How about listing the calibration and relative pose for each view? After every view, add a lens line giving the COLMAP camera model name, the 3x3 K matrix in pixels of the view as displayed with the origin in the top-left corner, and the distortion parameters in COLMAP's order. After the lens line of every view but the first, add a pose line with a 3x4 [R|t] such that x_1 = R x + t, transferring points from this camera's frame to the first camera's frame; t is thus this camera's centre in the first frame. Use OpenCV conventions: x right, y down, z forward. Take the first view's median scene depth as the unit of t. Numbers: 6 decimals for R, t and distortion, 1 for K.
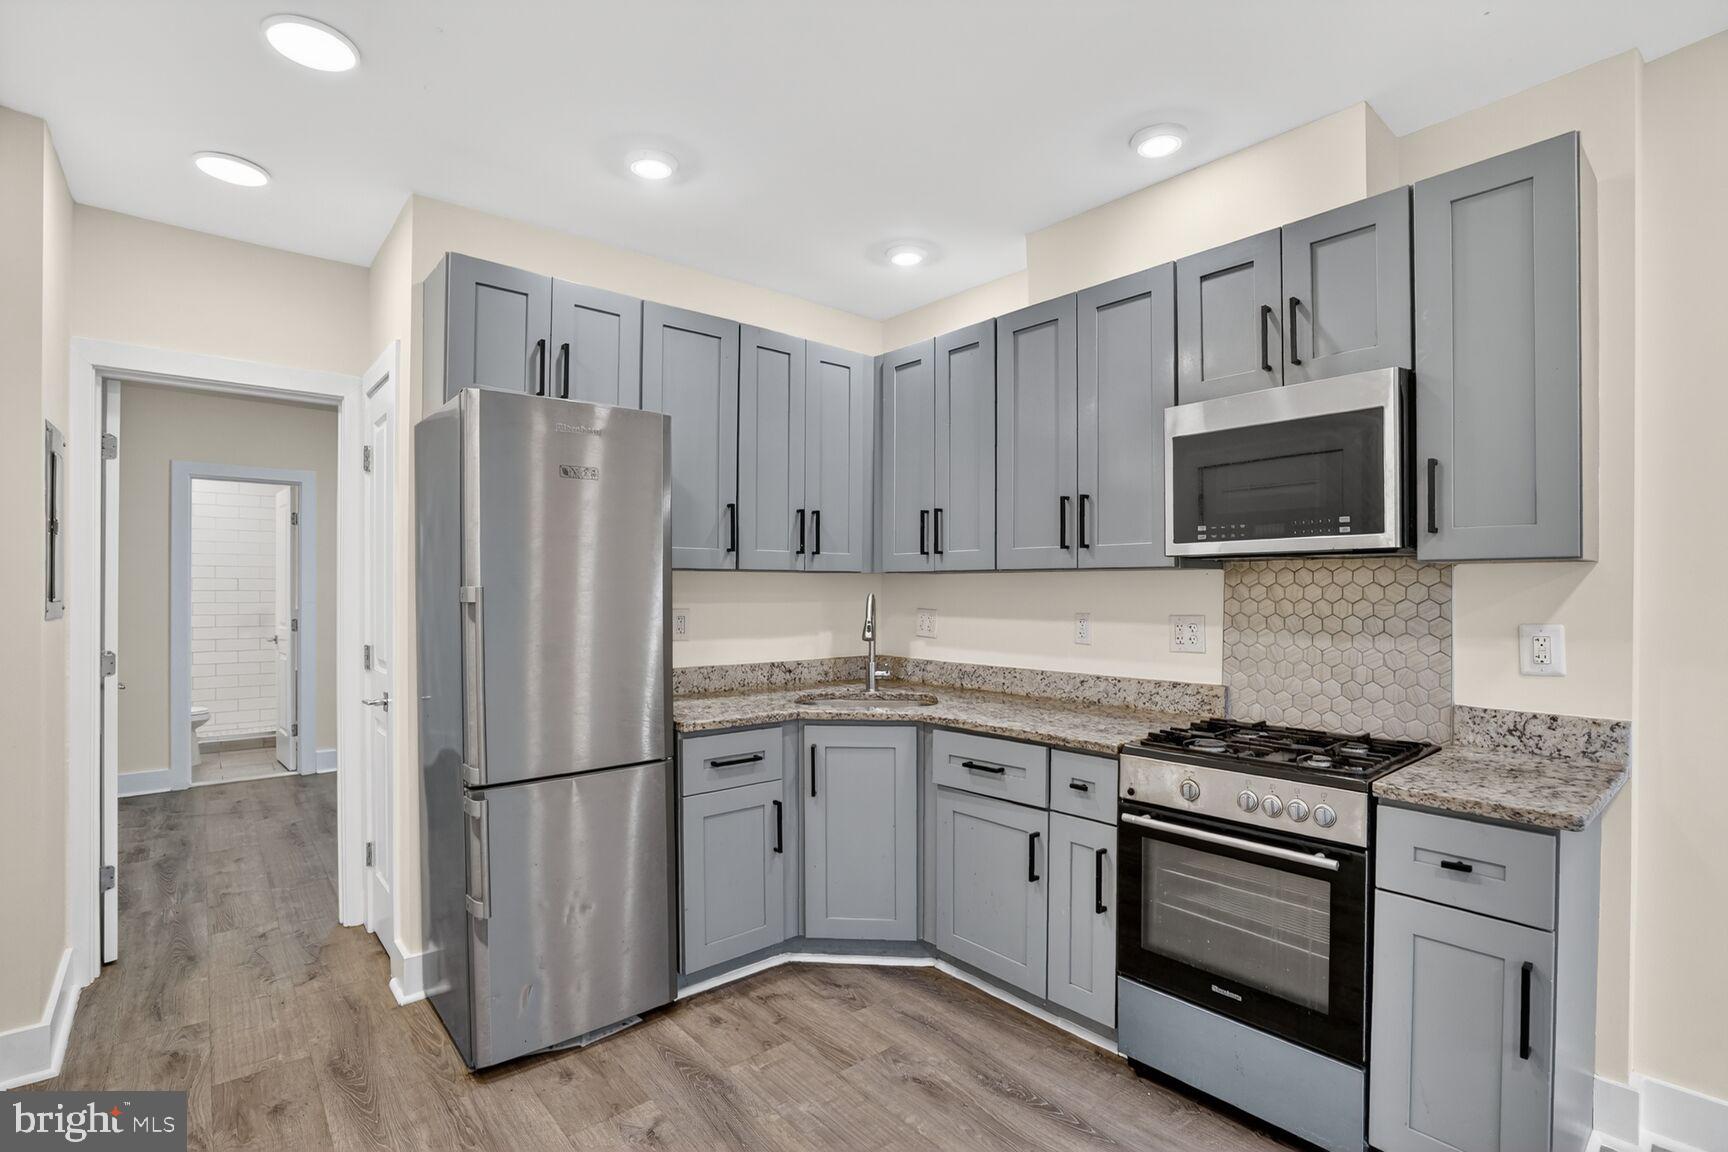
lens RADIAL K [[800.3, 0, 855.9], [0, 800.3, 571.4], [0, 0, 1]] dist [-0.044893, 0.016824]
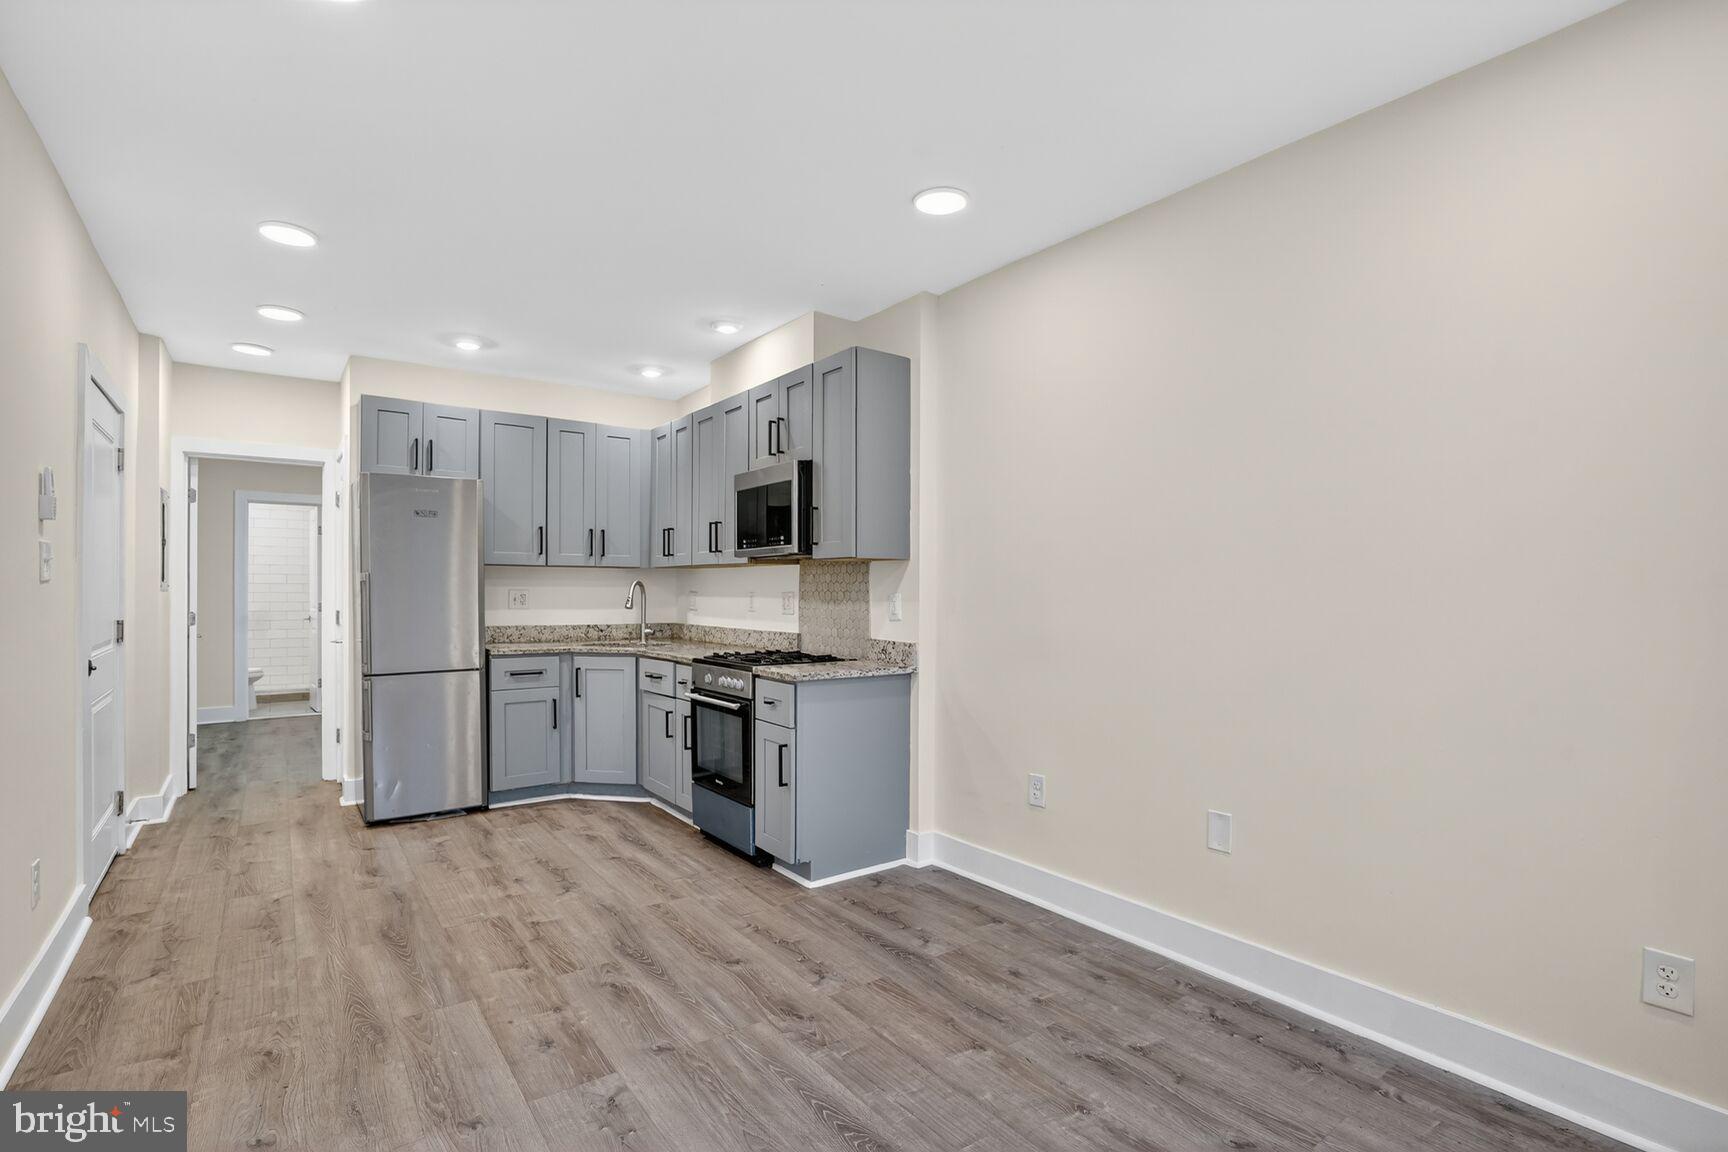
lens RADIAL K [[776.0, 0, 800.2], [0, 776.0, 573.3], [0, 0, 1]] dist [-0.000139, 0.000189]
pose [[0.994729, -0.000047, -0.102538, 0.637603], [0.000333, 0.999996, 0.002768, 0.011389], [0.102537, -0.002788, 0.994725, -0.655015]]
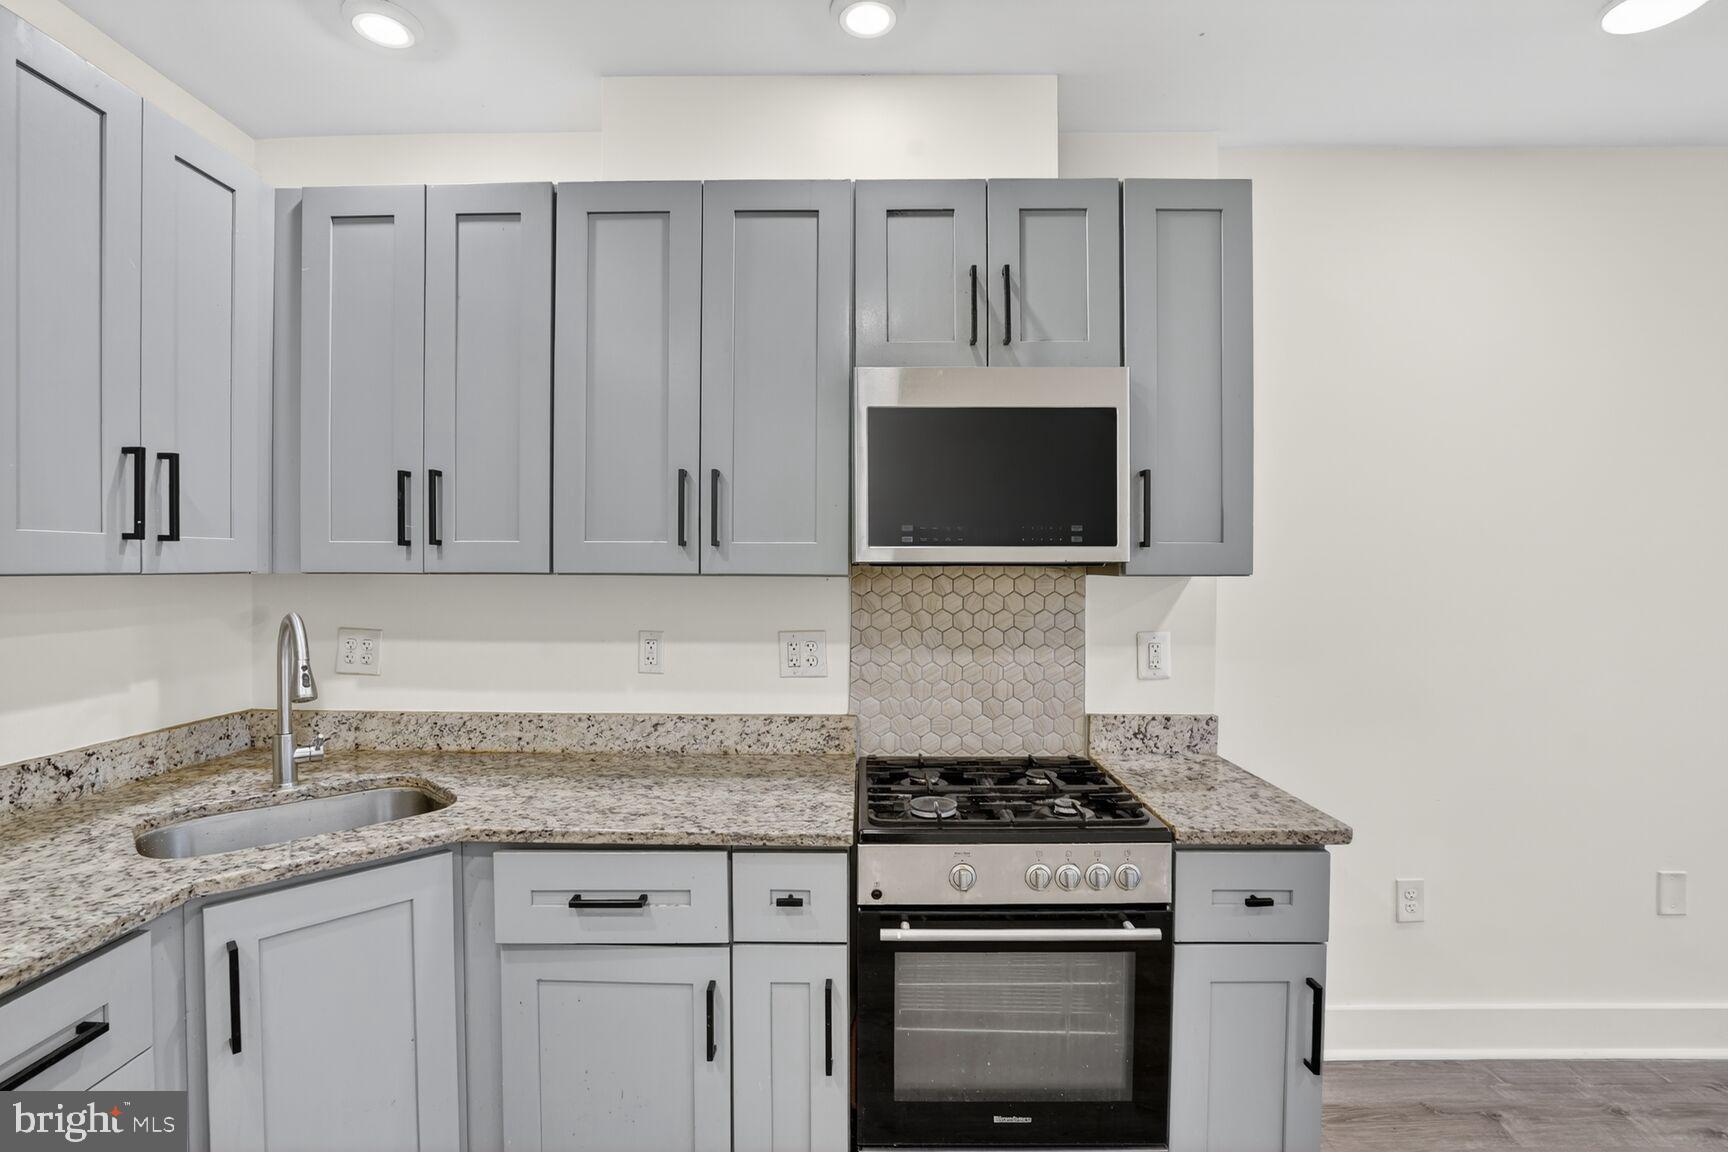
lens RADIAL K [[800.3, 0, 855.9], [0, 800.3, 571.4], [0, 0, 1]] dist [-0.044893, 0.016824]
pose [[0.662401, -0.002471, 0.749146, -0.164664], [-0.015747, 0.999728, 0.017221, -0.021350], [-0.748984, -0.023204, 0.662181, 0.441627]]
